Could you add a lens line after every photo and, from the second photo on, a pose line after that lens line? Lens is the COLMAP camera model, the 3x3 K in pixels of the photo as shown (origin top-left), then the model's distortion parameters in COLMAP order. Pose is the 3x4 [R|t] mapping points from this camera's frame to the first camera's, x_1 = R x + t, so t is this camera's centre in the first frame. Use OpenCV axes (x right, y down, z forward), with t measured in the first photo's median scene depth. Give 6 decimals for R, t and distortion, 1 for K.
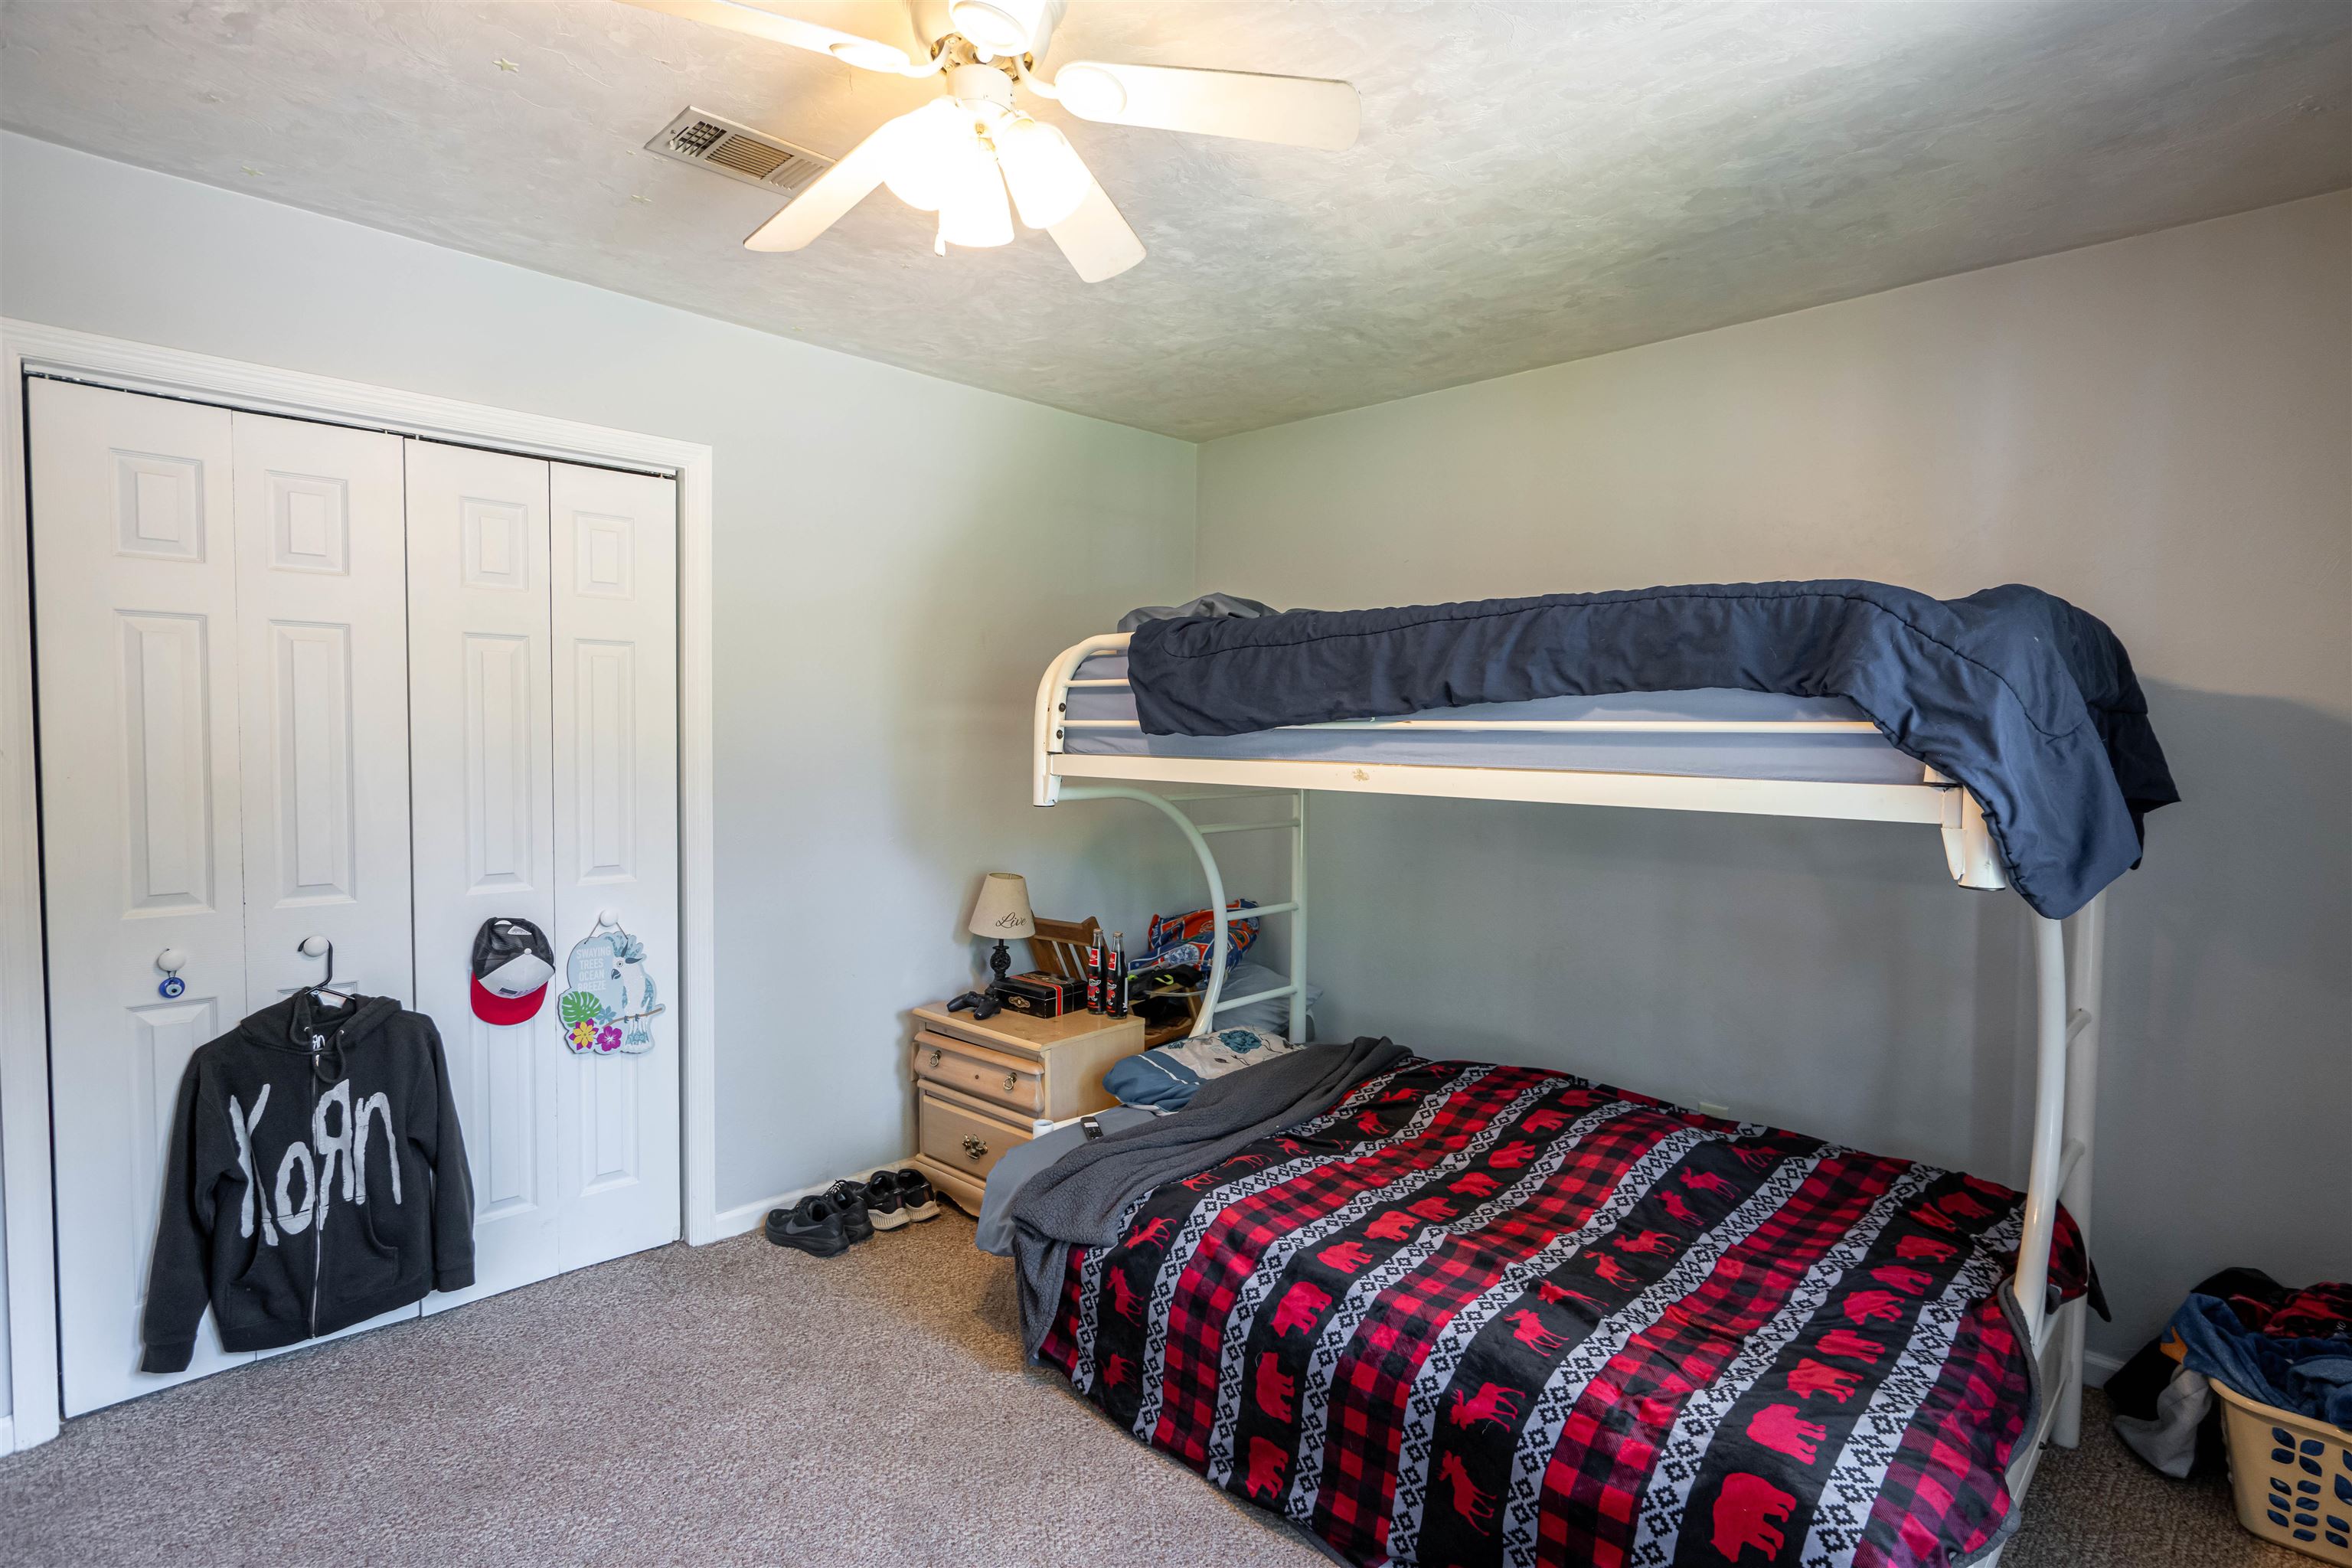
lens RADIAL K [[1202.3, 0, 1174.9], [0, 1202.3, 786.6], [0, 0, 1]] dist [-0.004156, 0.000715]
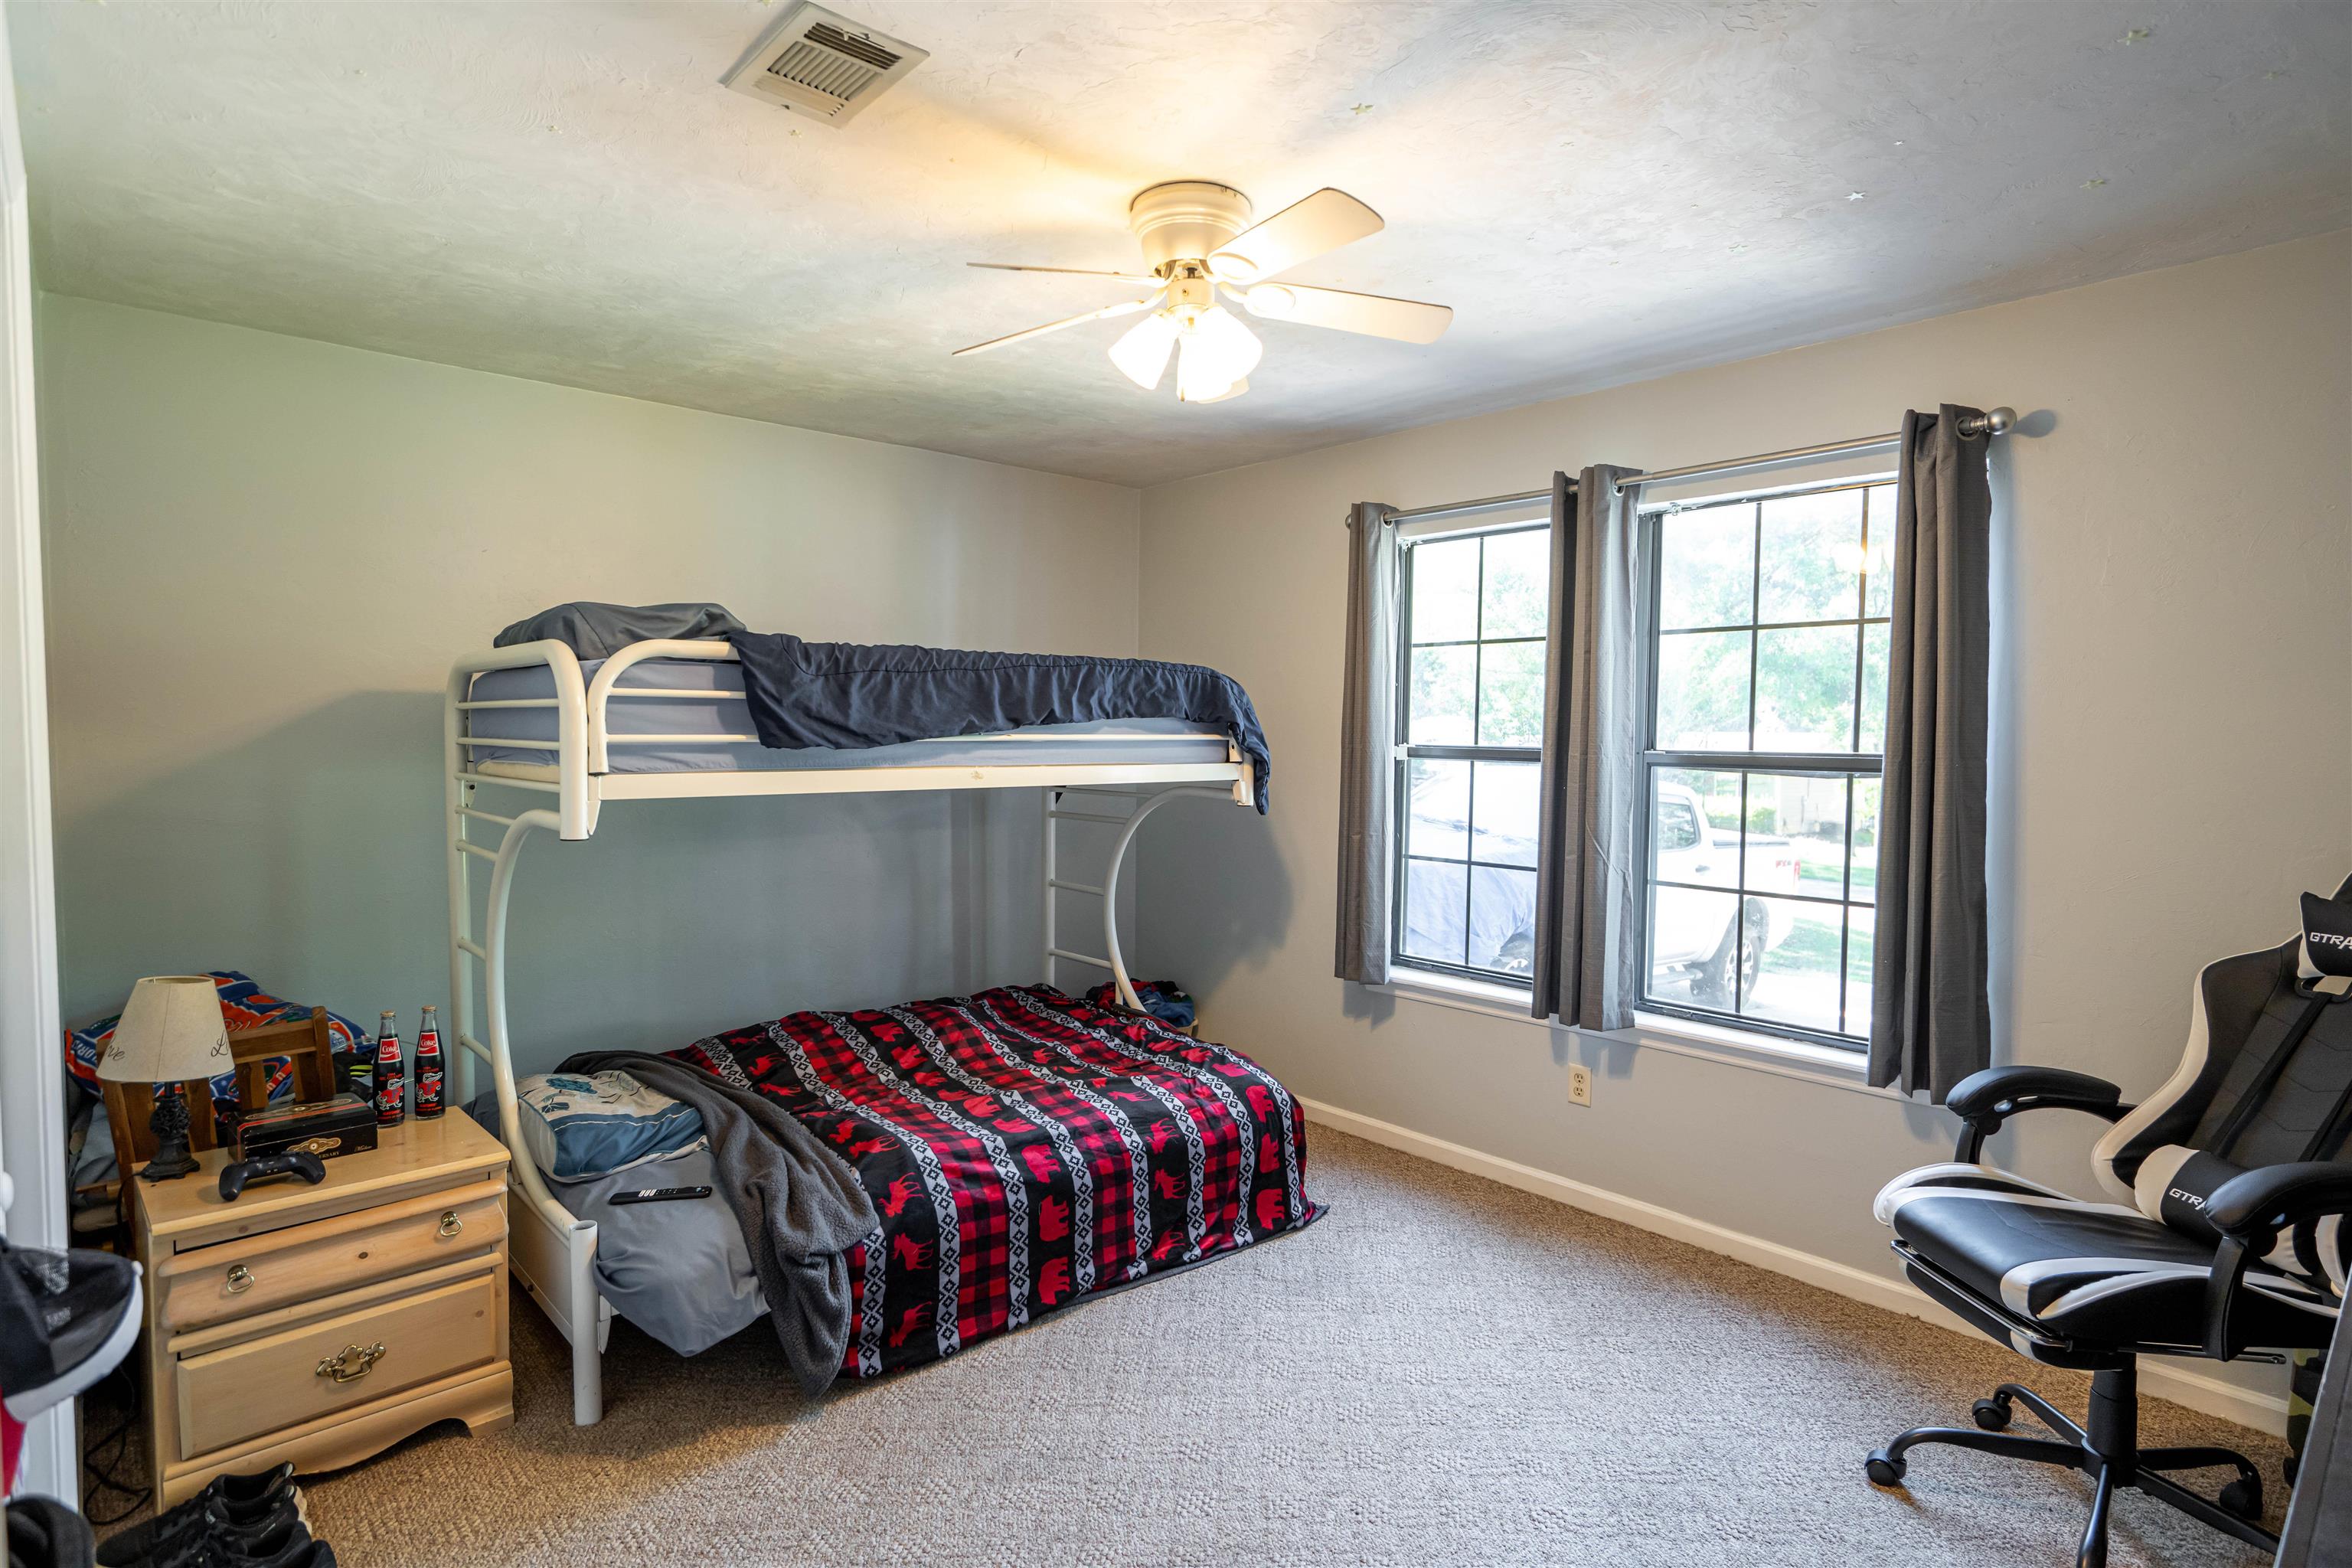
lens RADIAL K [[1202.3, 0, 1174.9], [0, 1202.3, 786.6], [0, 0, 1]] dist [-0.004156, 0.000715]
pose [[0.049984, -0.061773, 0.996838, -1.080567], [0.039430, 0.997429, 0.059832, -0.063379], [-0.997971, 0.036315, 0.052291, 0.661104]]
